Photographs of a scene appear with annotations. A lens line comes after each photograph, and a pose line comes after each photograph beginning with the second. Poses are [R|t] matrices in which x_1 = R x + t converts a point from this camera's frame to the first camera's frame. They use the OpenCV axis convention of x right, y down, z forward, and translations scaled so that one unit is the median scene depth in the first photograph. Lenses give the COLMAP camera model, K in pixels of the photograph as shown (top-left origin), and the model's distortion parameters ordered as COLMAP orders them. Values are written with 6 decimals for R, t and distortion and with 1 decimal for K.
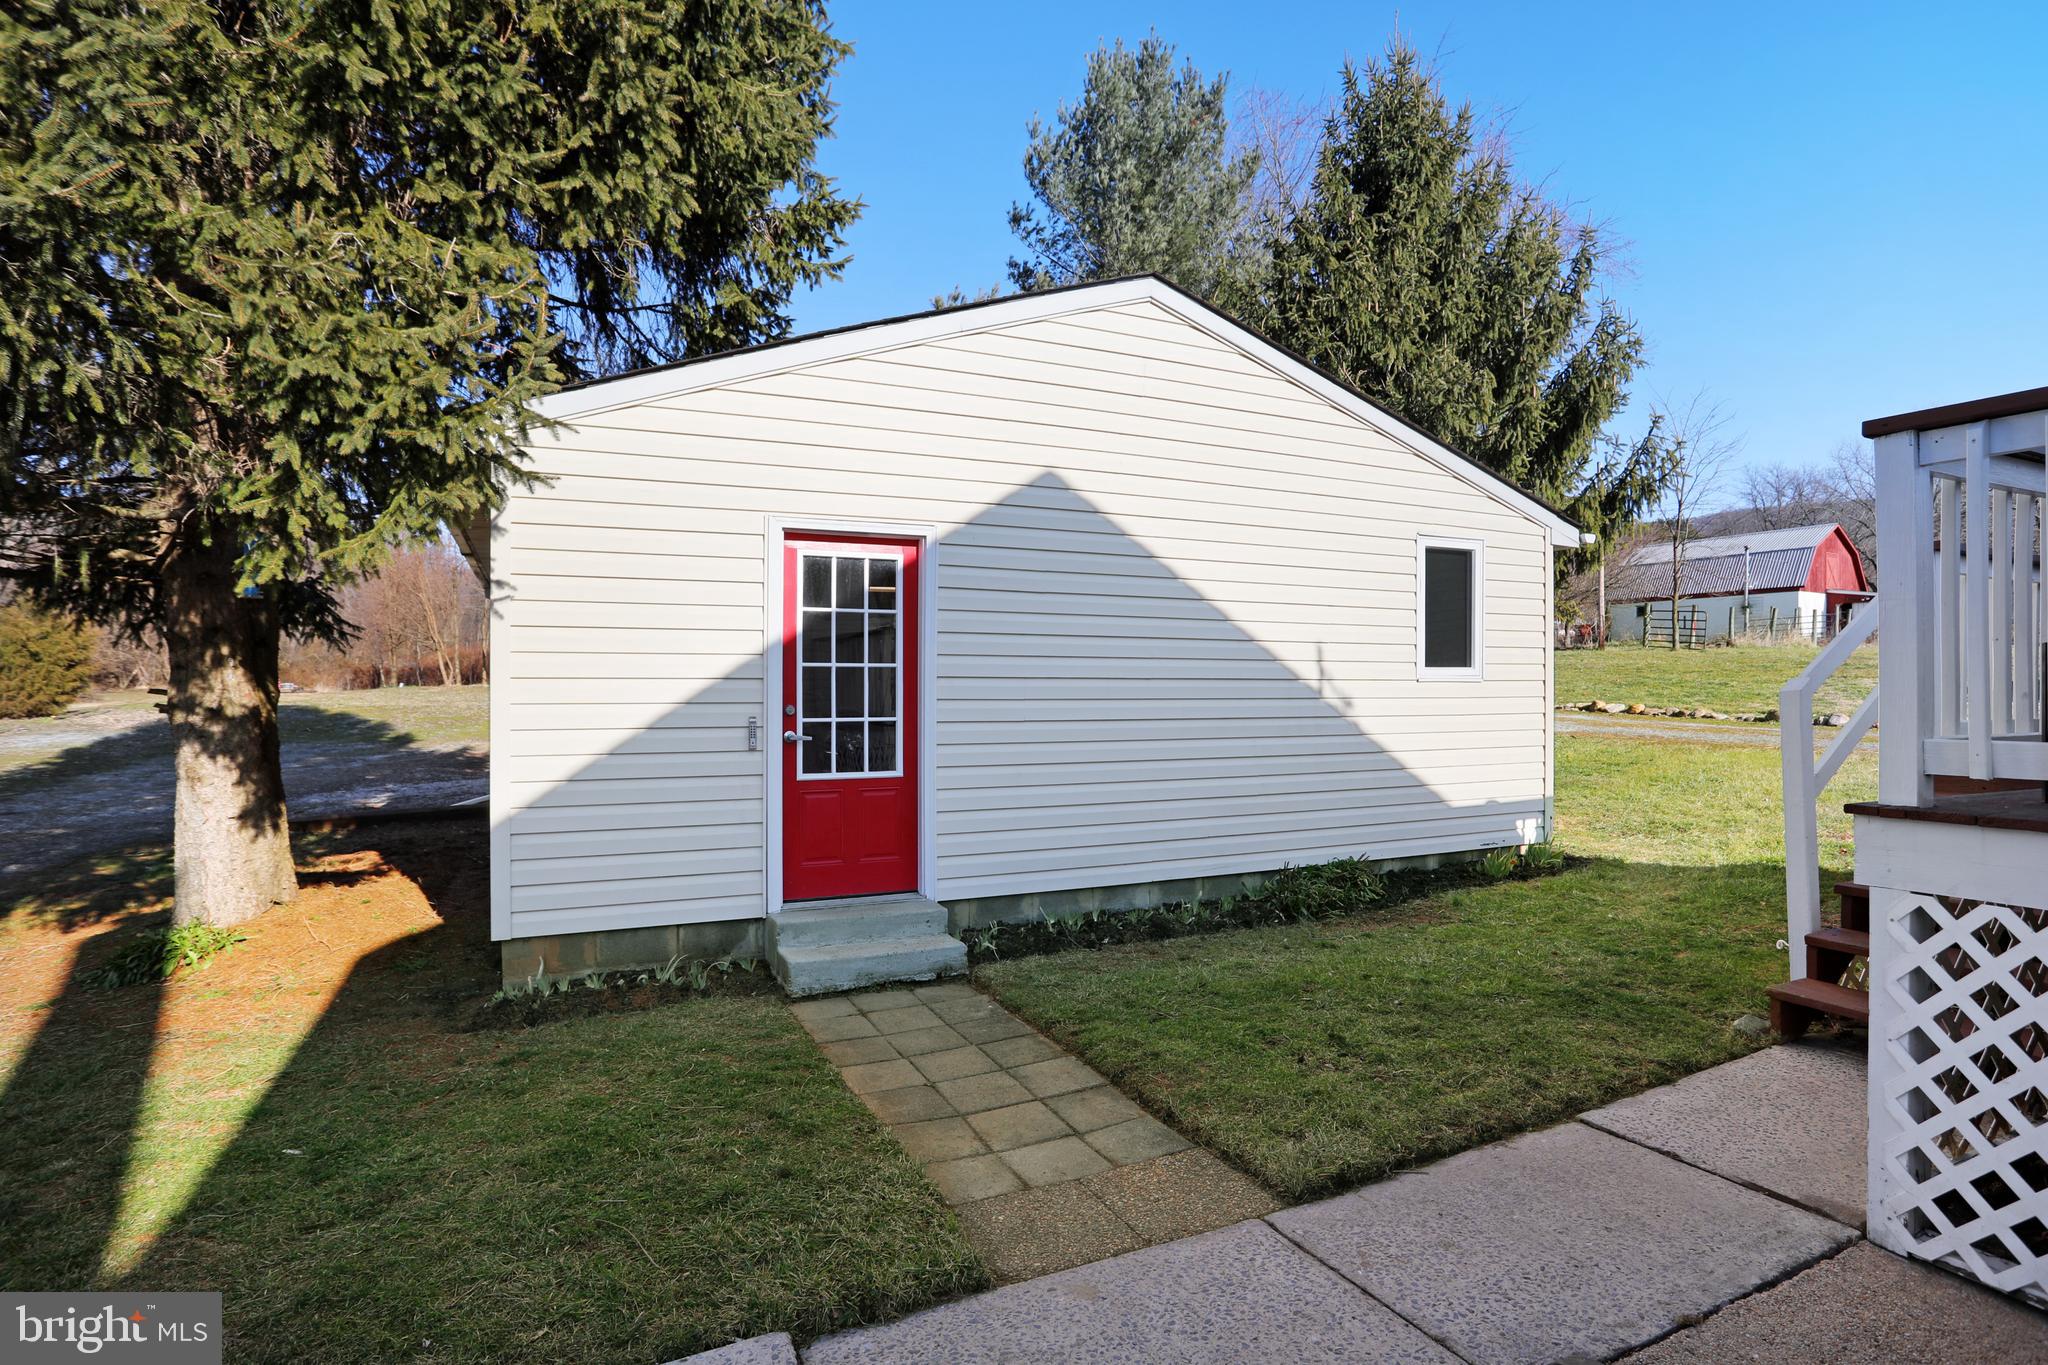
lens RADIAL K [[1012.5, 0, 1007.2], [0, 1012.5, 677.3], [0, 0, 1]] dist [-0.036406, 0.005066]
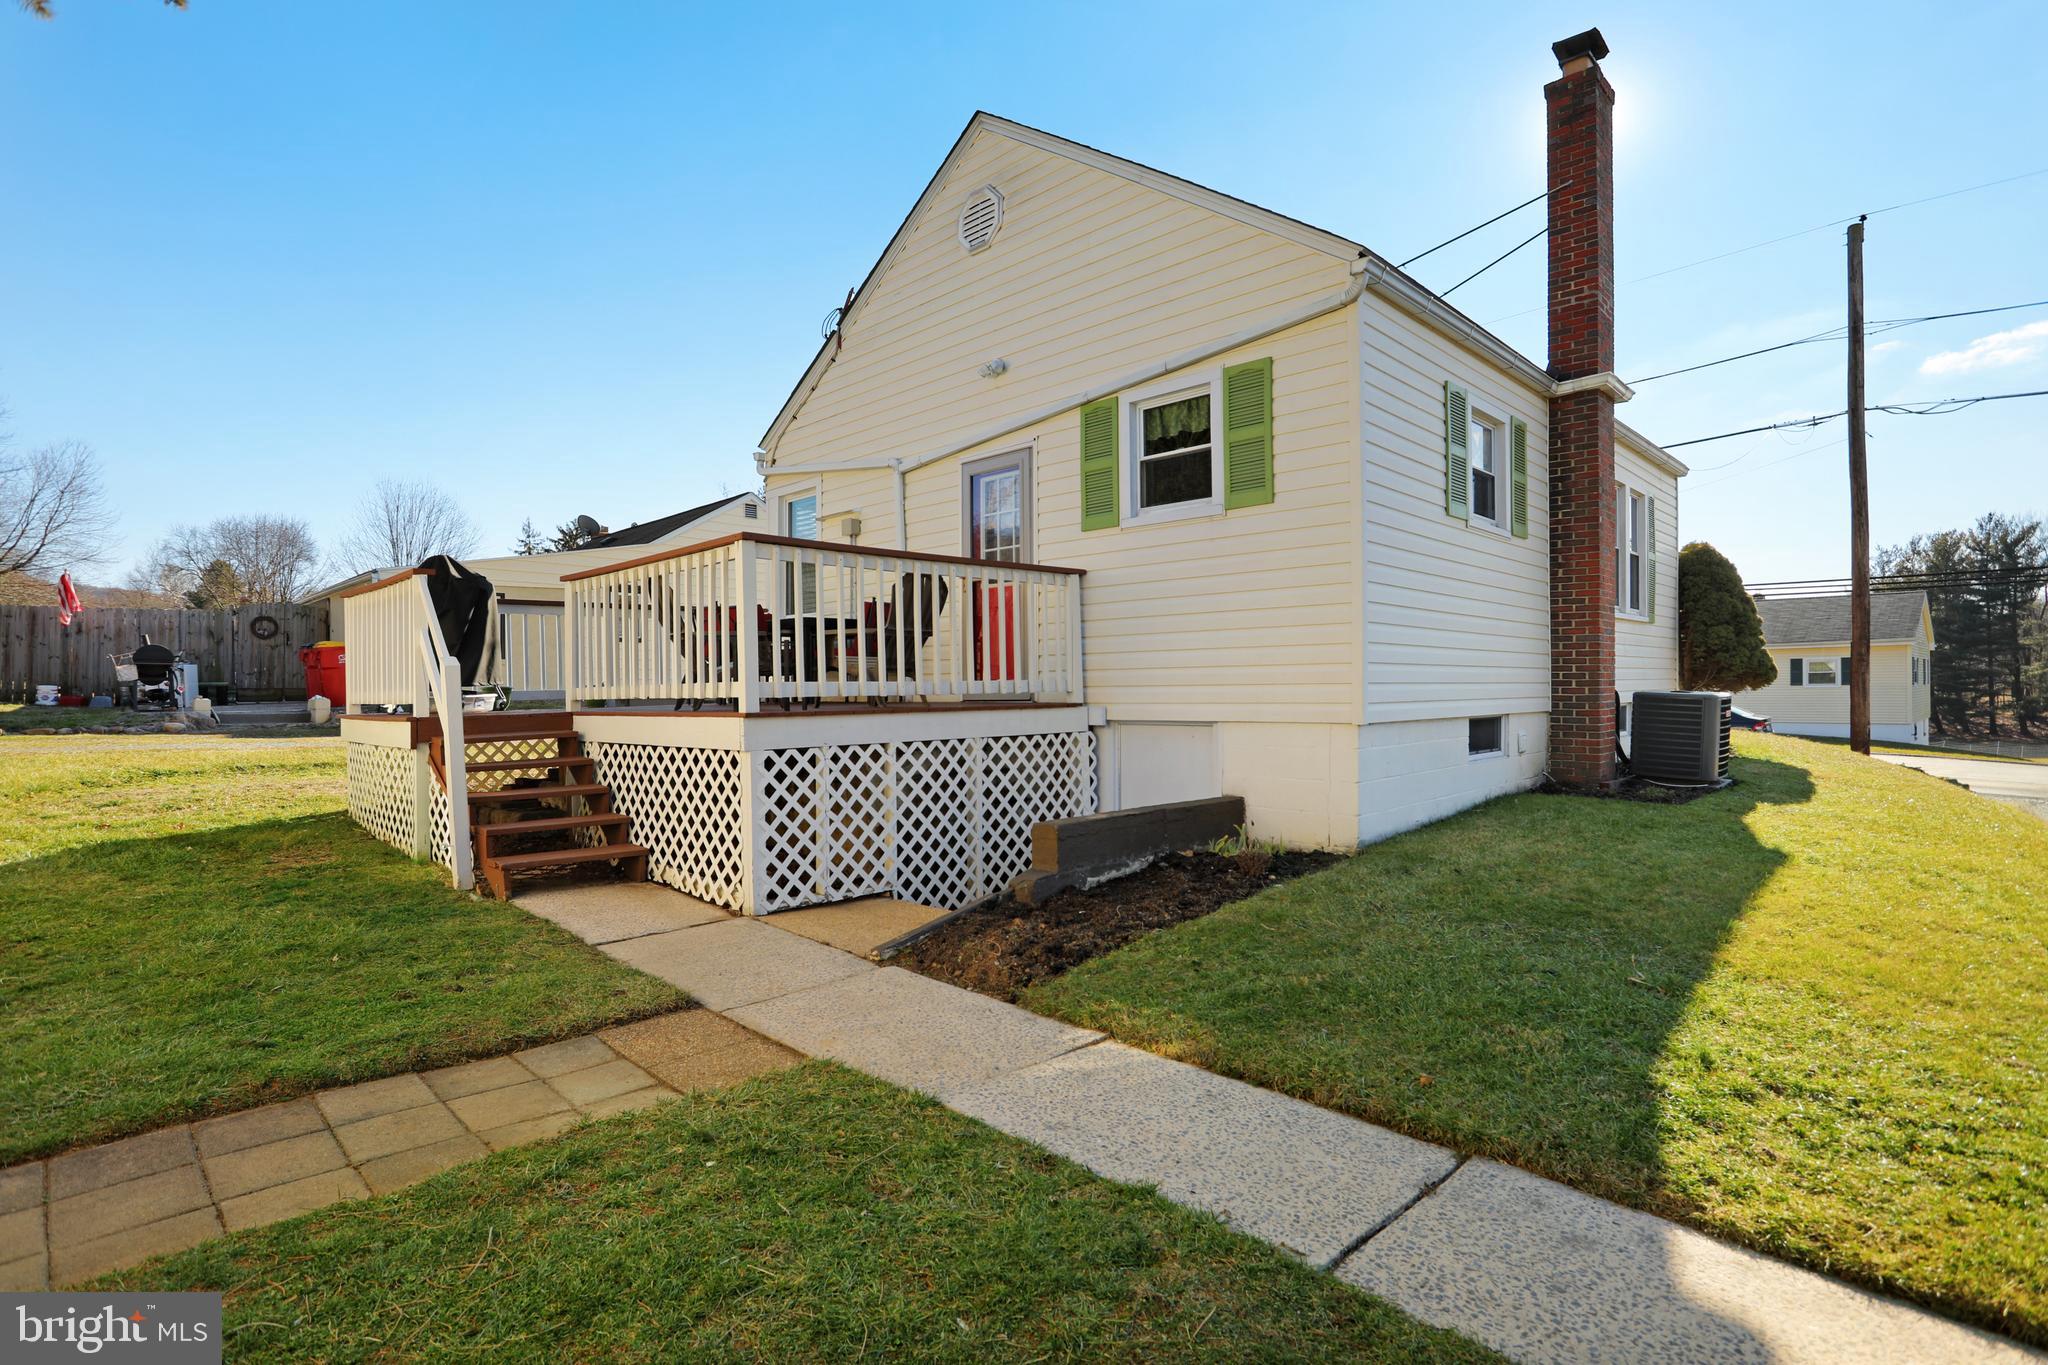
lens RADIAL K [[971.0, 0, 1014.0], [0, 971.0, 688.2], [0, 0, 1]] dist [-0.020503, -0.000212]
pose [[-0.314066, 0.001197, 0.949400, -0.253469], [-0.008980, 0.999951, -0.004231, 0.015421], [-0.949359, -0.009855, -0.314040, 0.217565]]
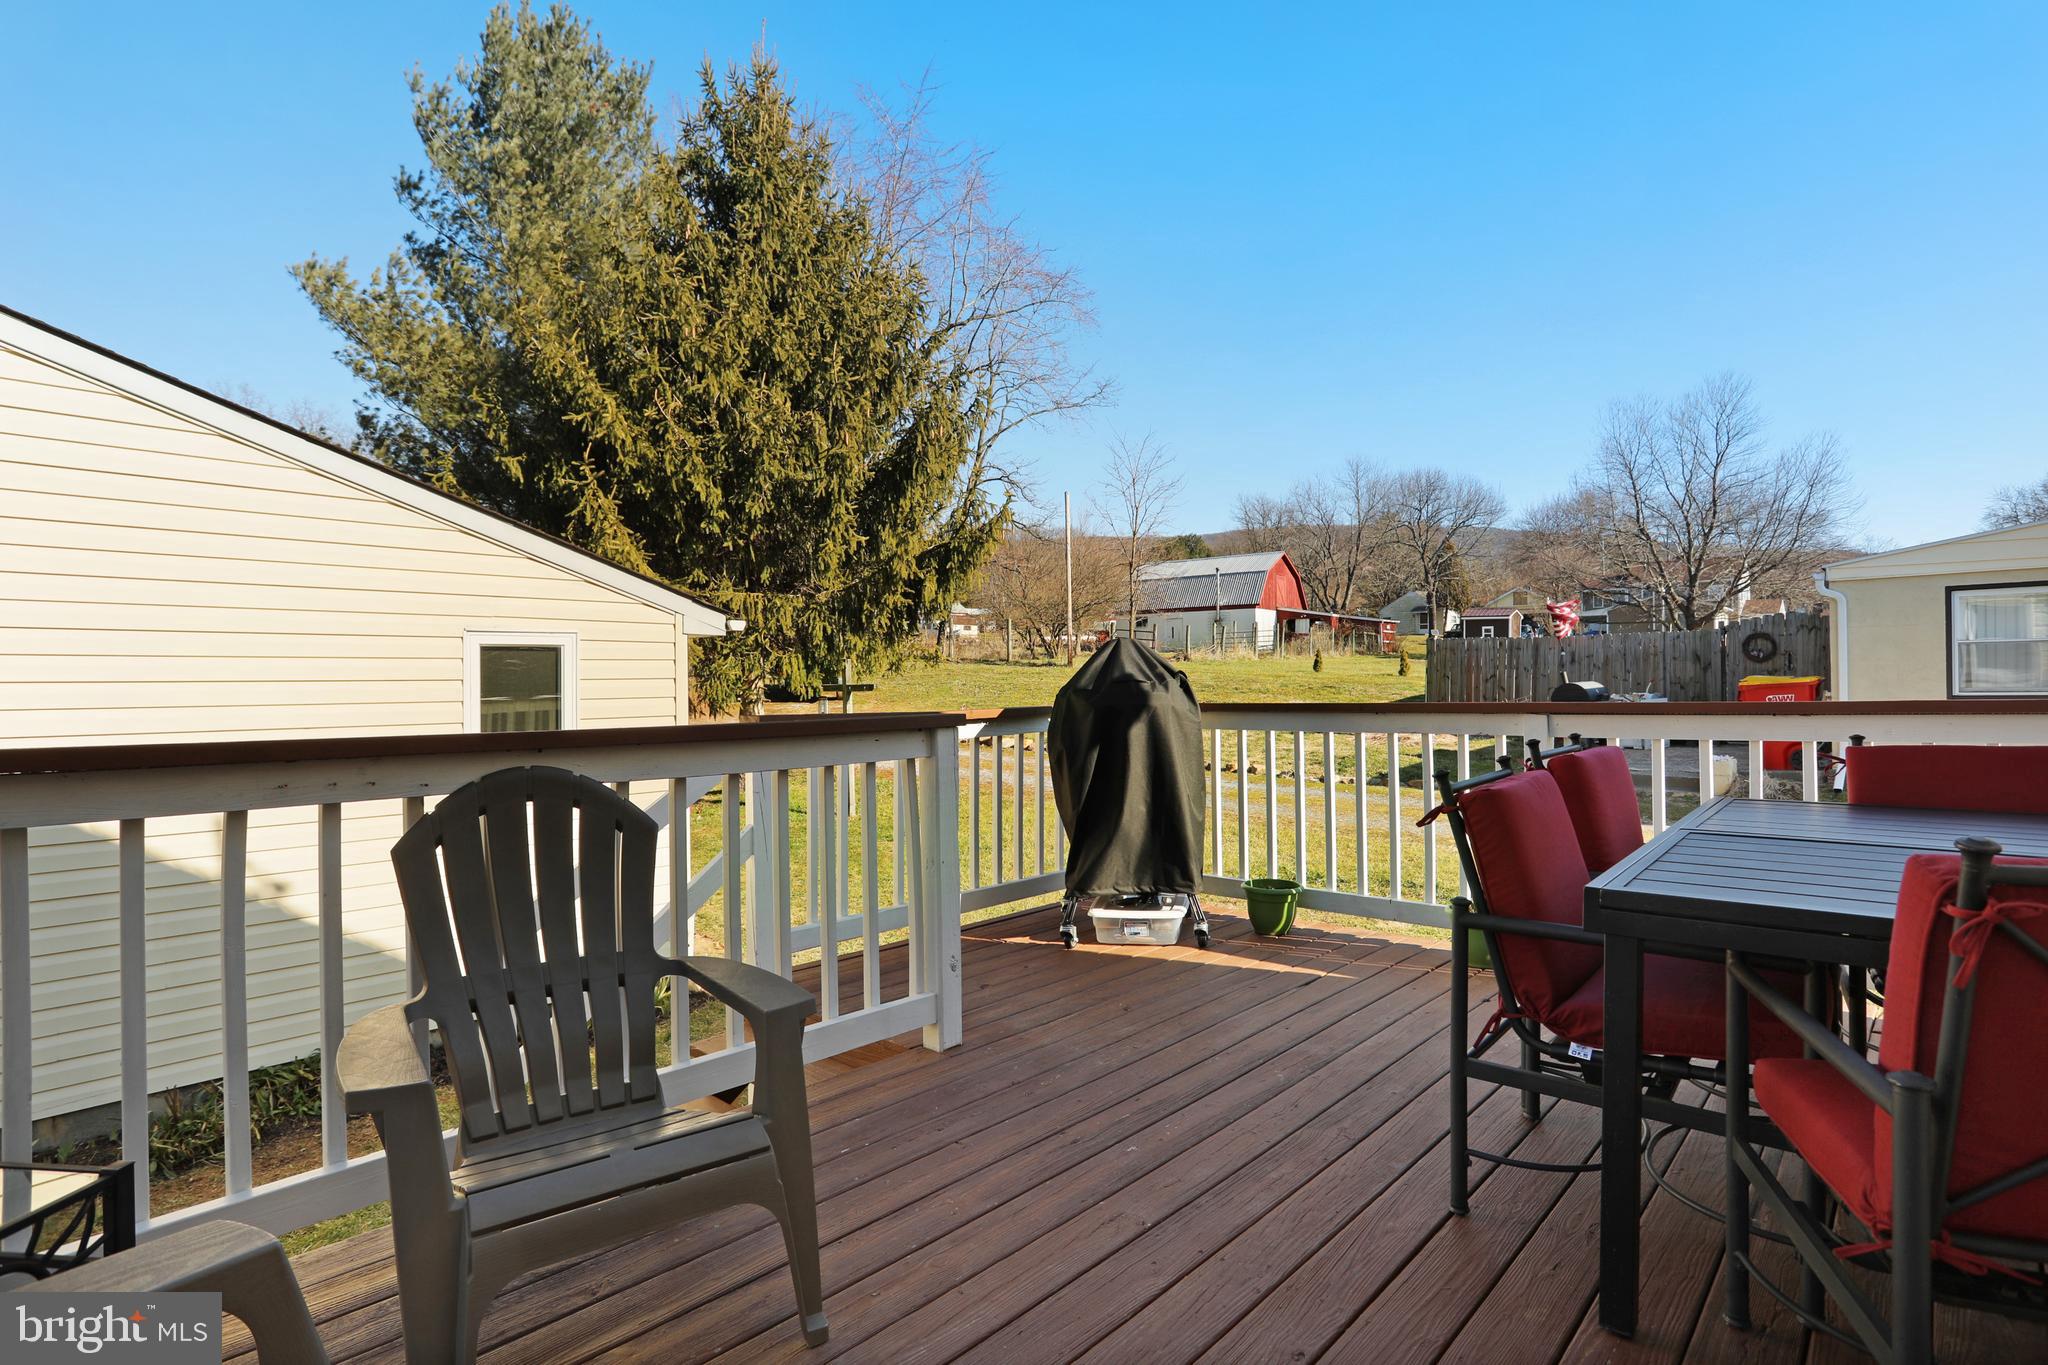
lens RADIAL K [[1012.5, 0, 941.8], [0, 1012.5, 687.8], [0, 0, 1]] dist [-0.036406, 0.005066]
pose [[0.942629, -0.008131, 0.333742, 0.253093], [0.003428, 0.999886, 0.014677, -0.053762], [-0.333823, -0.012691, 0.942550, 0.047168]]
